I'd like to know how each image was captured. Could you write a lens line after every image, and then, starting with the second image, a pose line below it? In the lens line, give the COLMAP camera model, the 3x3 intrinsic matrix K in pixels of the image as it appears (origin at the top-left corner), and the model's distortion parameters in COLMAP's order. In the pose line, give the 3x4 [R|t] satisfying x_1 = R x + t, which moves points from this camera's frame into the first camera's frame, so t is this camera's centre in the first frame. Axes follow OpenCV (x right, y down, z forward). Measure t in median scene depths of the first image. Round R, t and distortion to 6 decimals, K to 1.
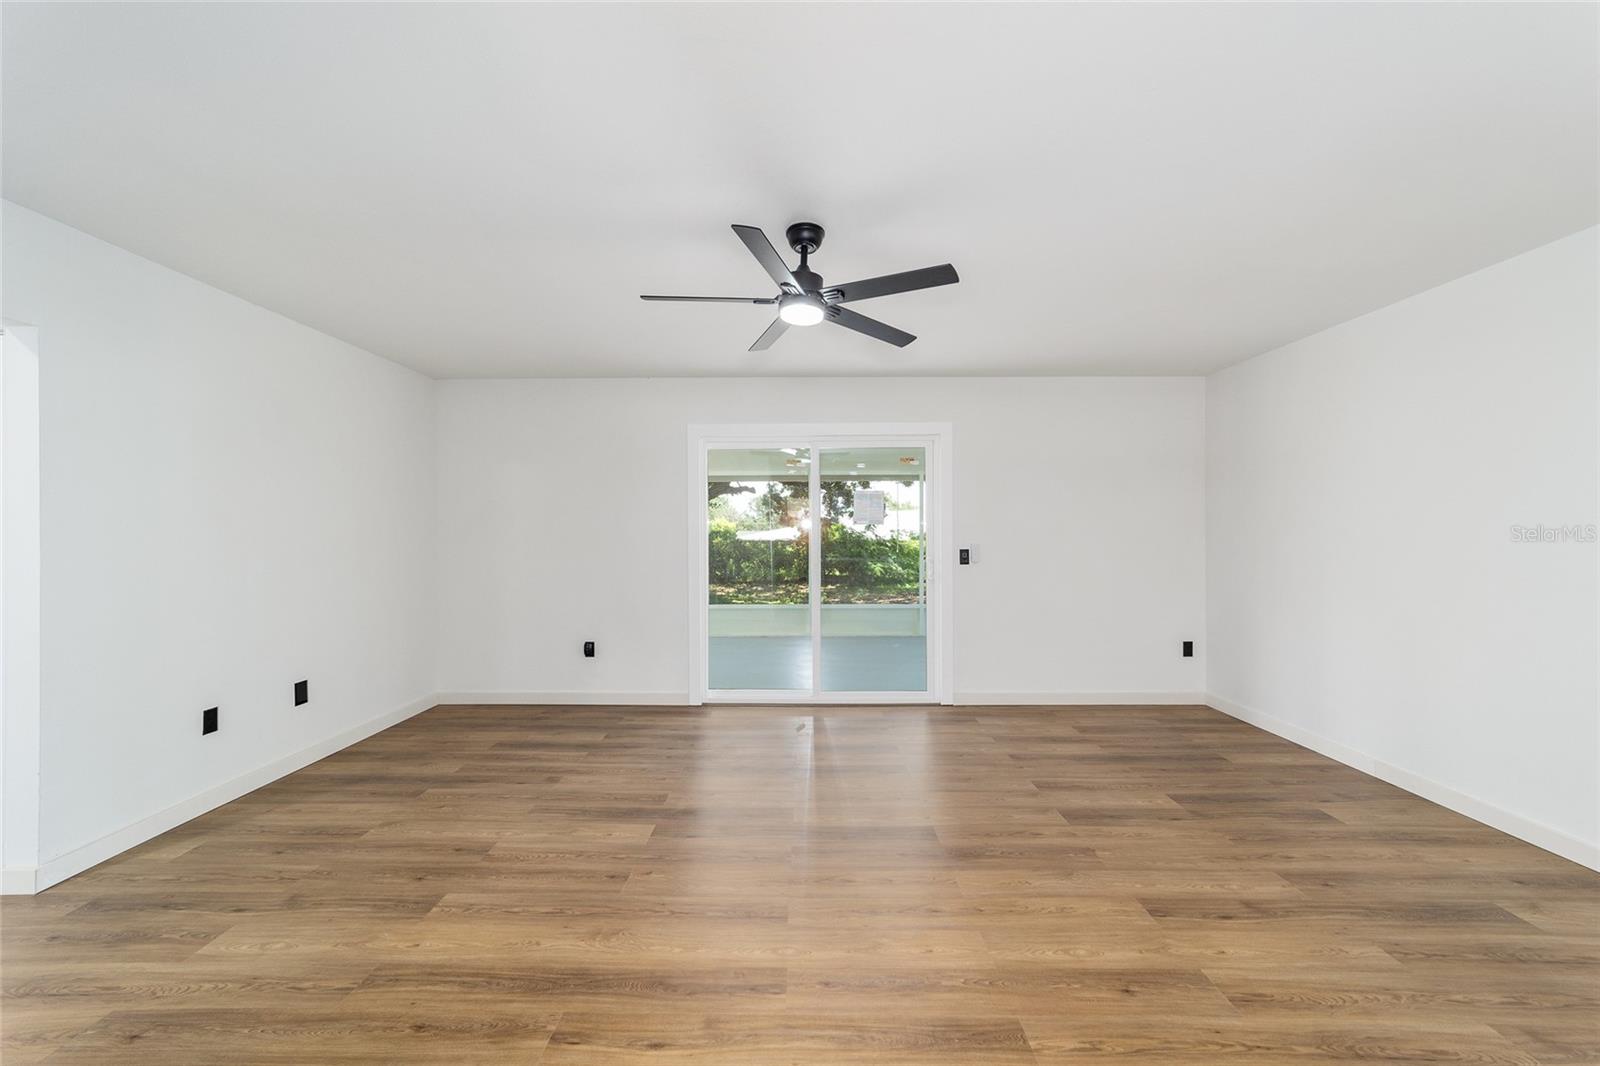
lens RADIAL K [[613.9, 0, 799.2], [0, 613.9, 533.1], [0, 0, 1]] dist [-0.015318, 0.008311]
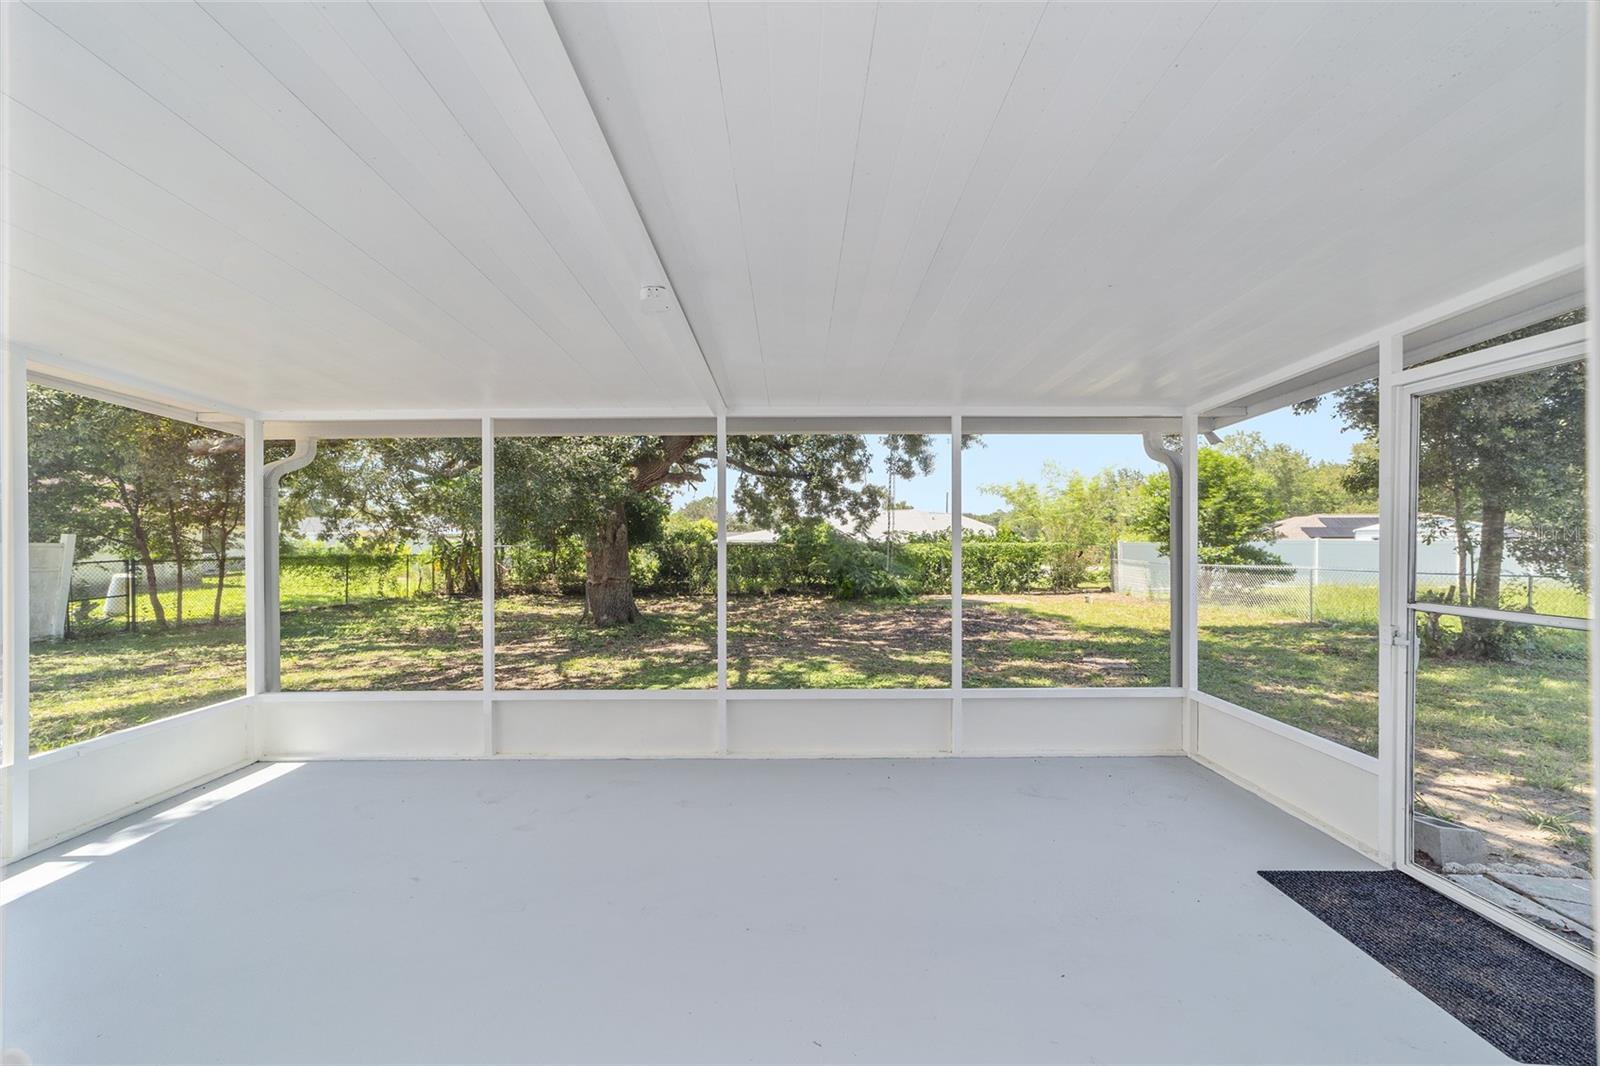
lens RADIAL K [[613.9, 0, 797.3], [0, 613.9, 532.7], [0, 0, 1]] dist [-0.015318, 0.008311]
pose [[0.999978, -0.002175, 0.006201, 0.169368], [0.002196, 0.999992, -0.003400, -0.008577], [-0.006194, 0.003414, 0.999975, 1.200318]]
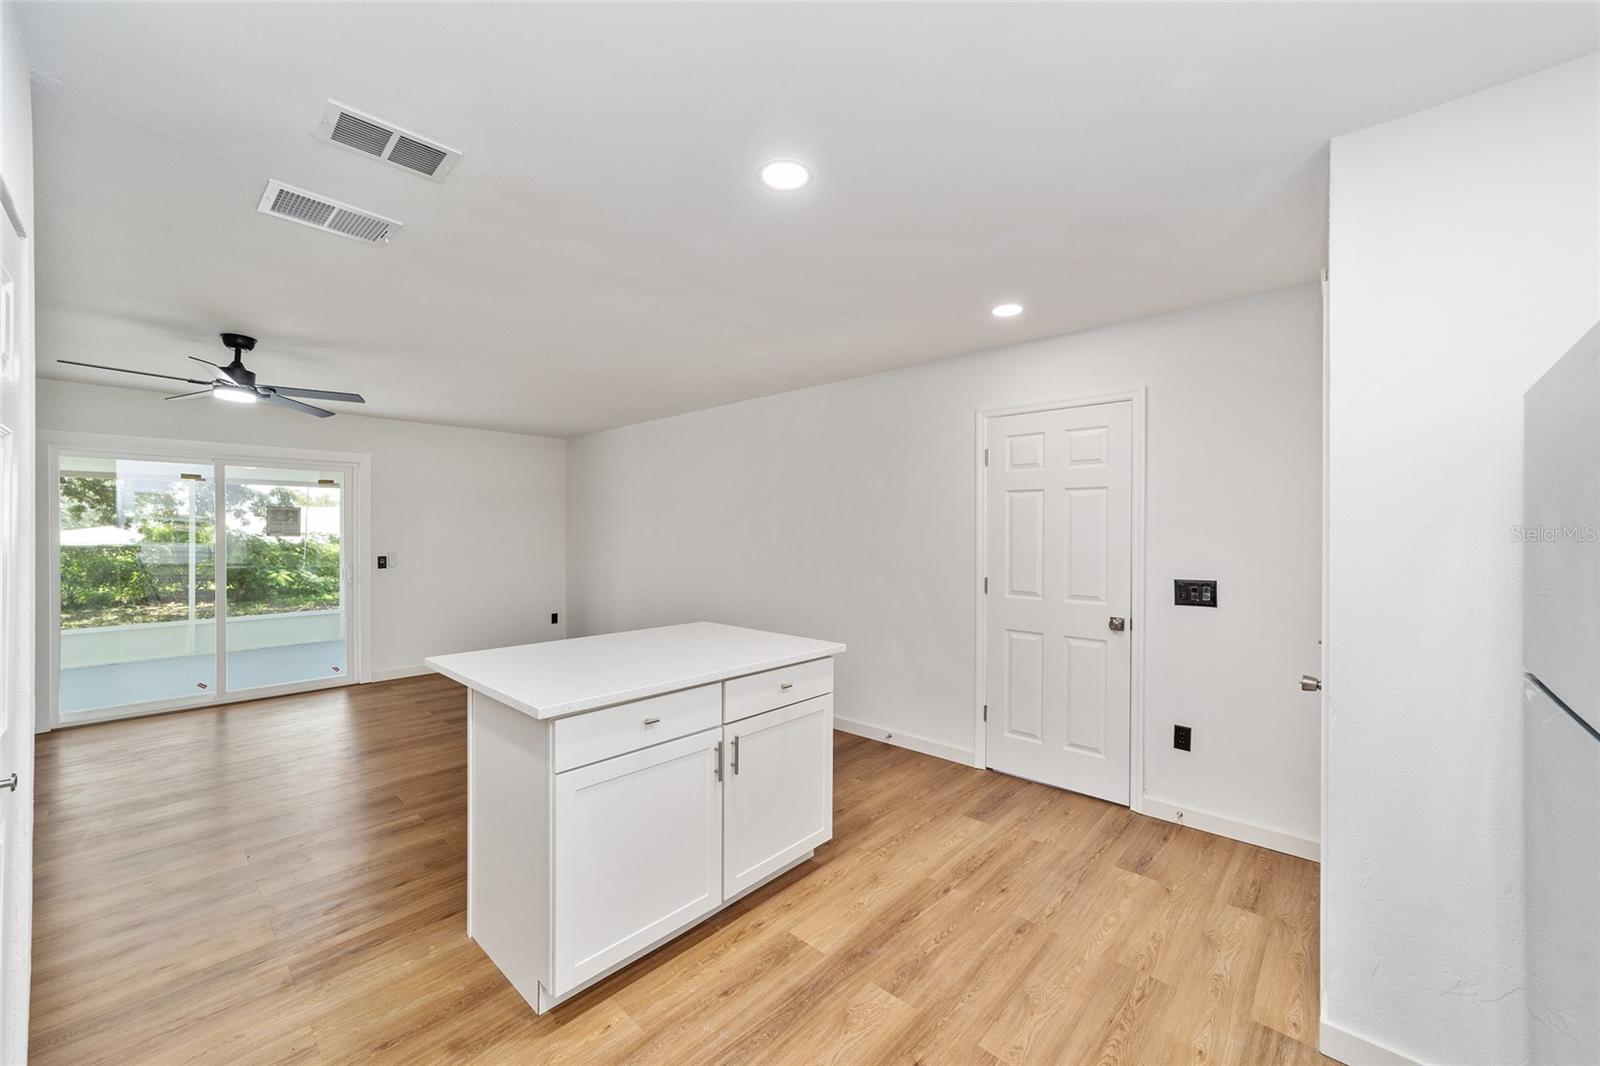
lens RADIAL K [[613.9, 0, 797.9], [0, 613.9, 531.9], [0, 0, 1]] dist [-0.015318, 0.008311]
pose [[0.671397, 0.005309, 0.741079, -0.105763], [-0.002298, 0.999984, -0.005082, -0.024063], [-0.741094, 0.001709, 0.671399, -0.582220]]
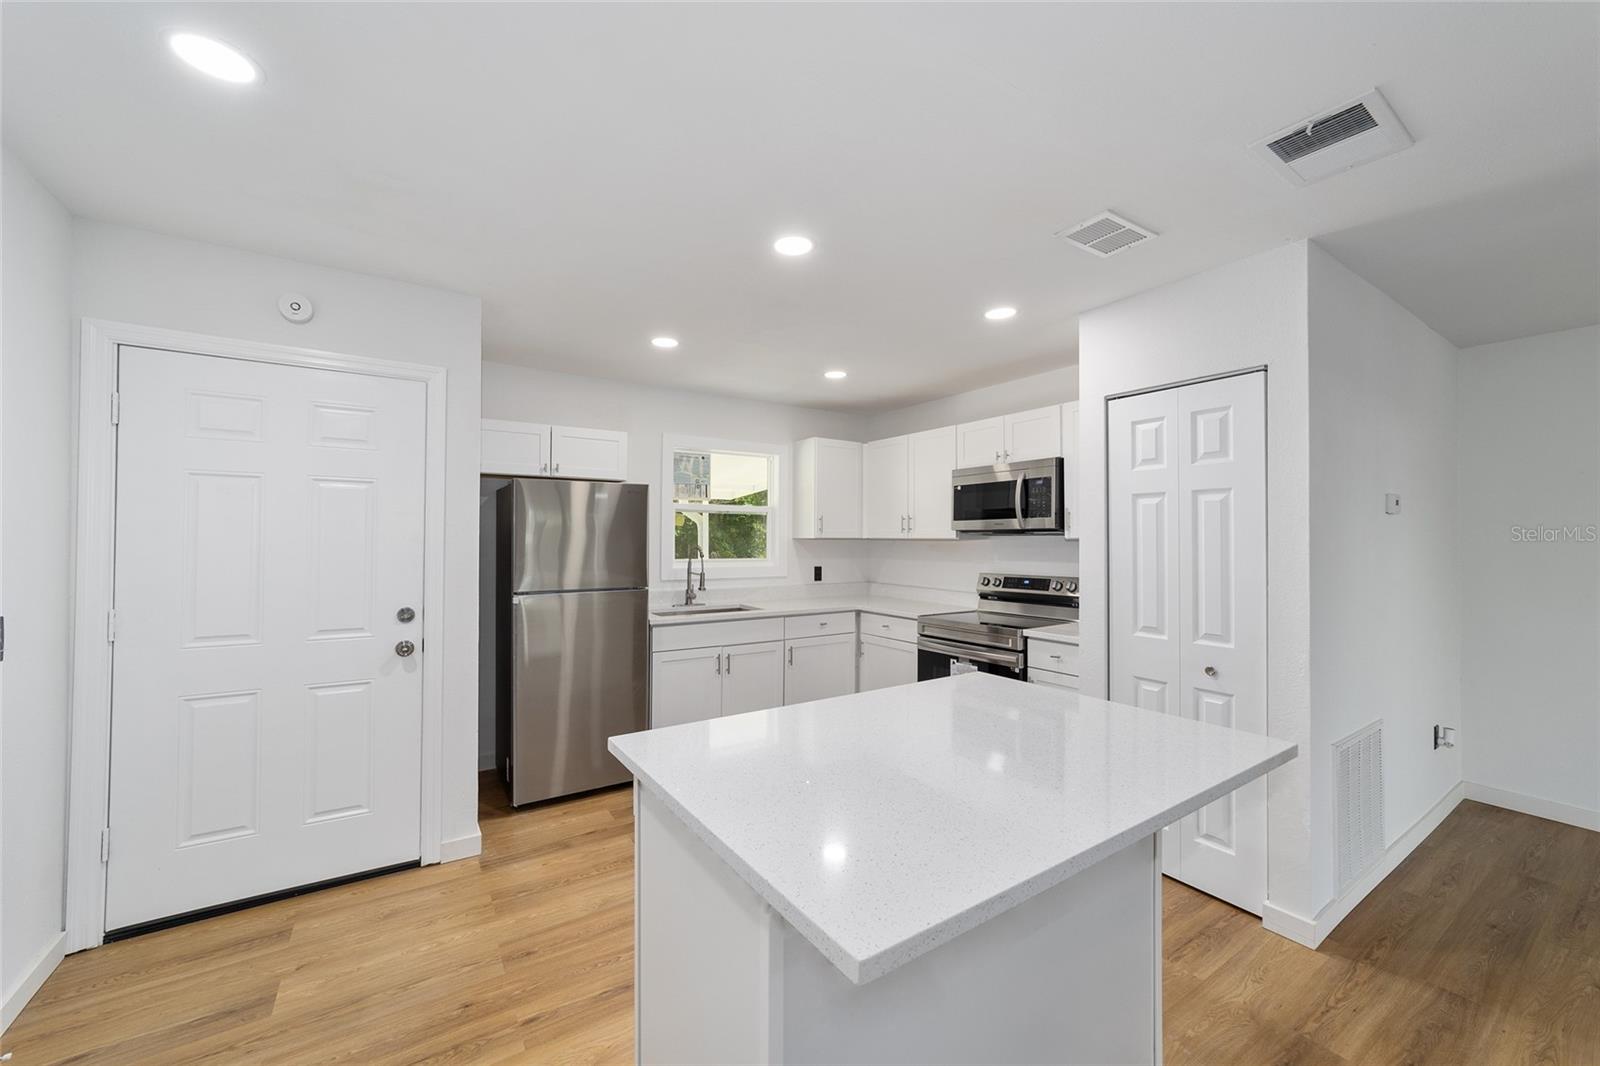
lens RADIAL K [[613.9, 0, 795.9], [0, 613.9, 533.7], [0, 0, 1]] dist [-0.015318, 0.008311]
pose [[-0.830109, -0.004895, -0.557580, 0.581983], [-0.005313, 0.999986, -0.000868, -0.031884], [0.557576, 0.002242, -0.830123, 0.254681]]
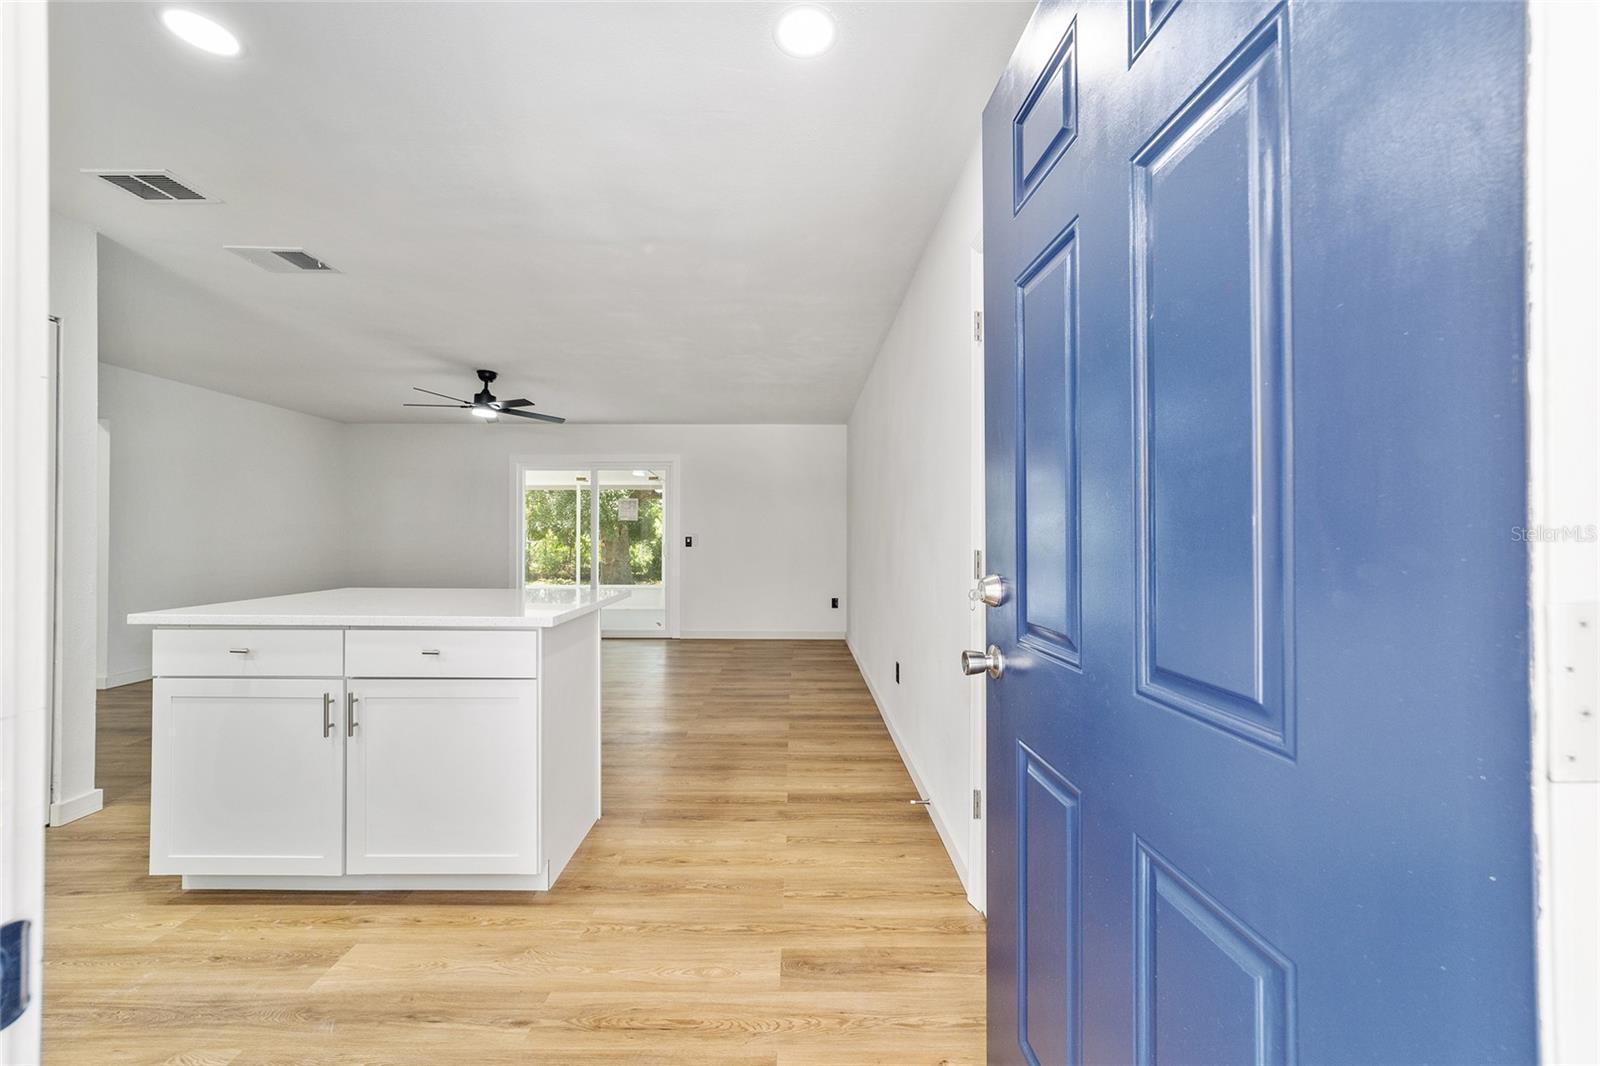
lens RADIAL K [[613.9, 0, 799.7], [0, 613.9, 530.4], [0, 0, 1]] dist [-0.015318, 0.008311]
pose [[0.999926, 0.006266, 0.010385, 0.662922], [-0.006136, 0.999903, -0.012471, 0.034045], [-0.010462, 0.012406, 0.999868, -0.668945]]
